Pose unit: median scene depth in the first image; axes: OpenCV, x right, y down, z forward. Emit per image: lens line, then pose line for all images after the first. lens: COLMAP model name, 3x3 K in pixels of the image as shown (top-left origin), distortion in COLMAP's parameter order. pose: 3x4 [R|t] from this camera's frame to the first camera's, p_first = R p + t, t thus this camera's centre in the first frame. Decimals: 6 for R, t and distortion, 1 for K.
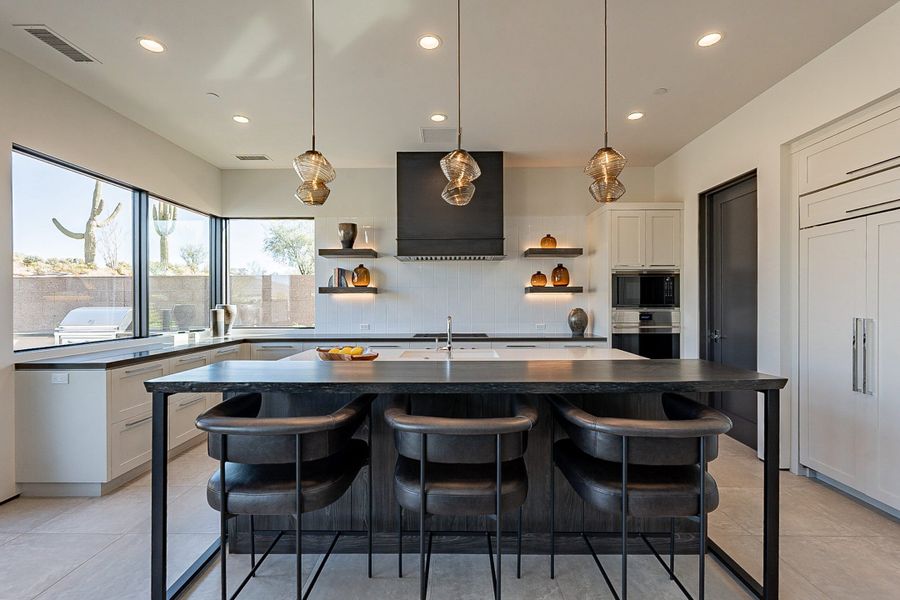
lens RADIAL K [[385.5, 0, 434.1], [0, 385.5, 303.7], [0, 0, 1]] dist [-0.000926, -0.000153]
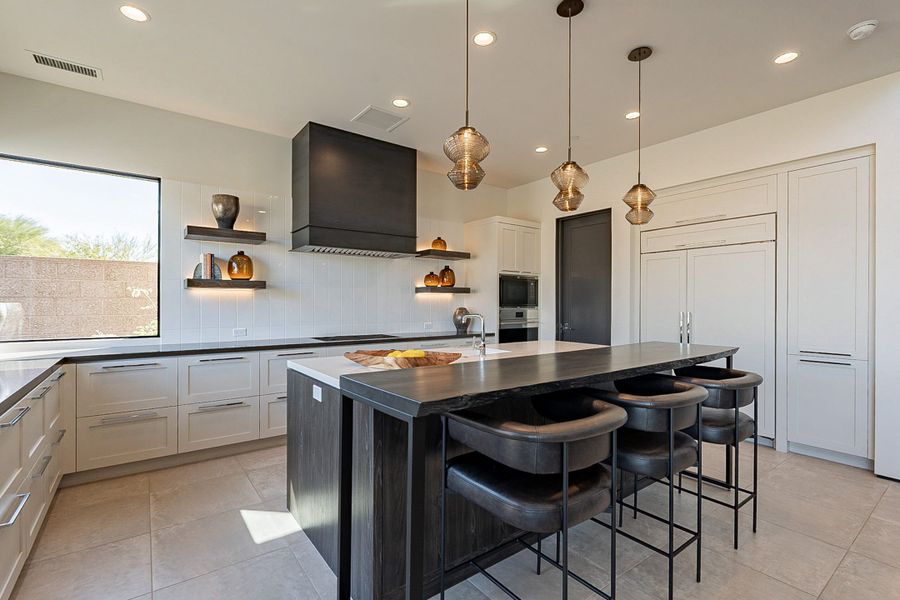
lens RADIAL K [[397.3, 0, 450.3], [0, 397.3, 302.6], [0, 0, 1]] dist [-0.001336, 0.000160]
pose [[0.810628, 0.005803, 0.585533, -0.319482], [-0.003756, 0.999982, -0.004710, 0.003074], [-0.585549, 0.001619, 0.810635, 0.112390]]
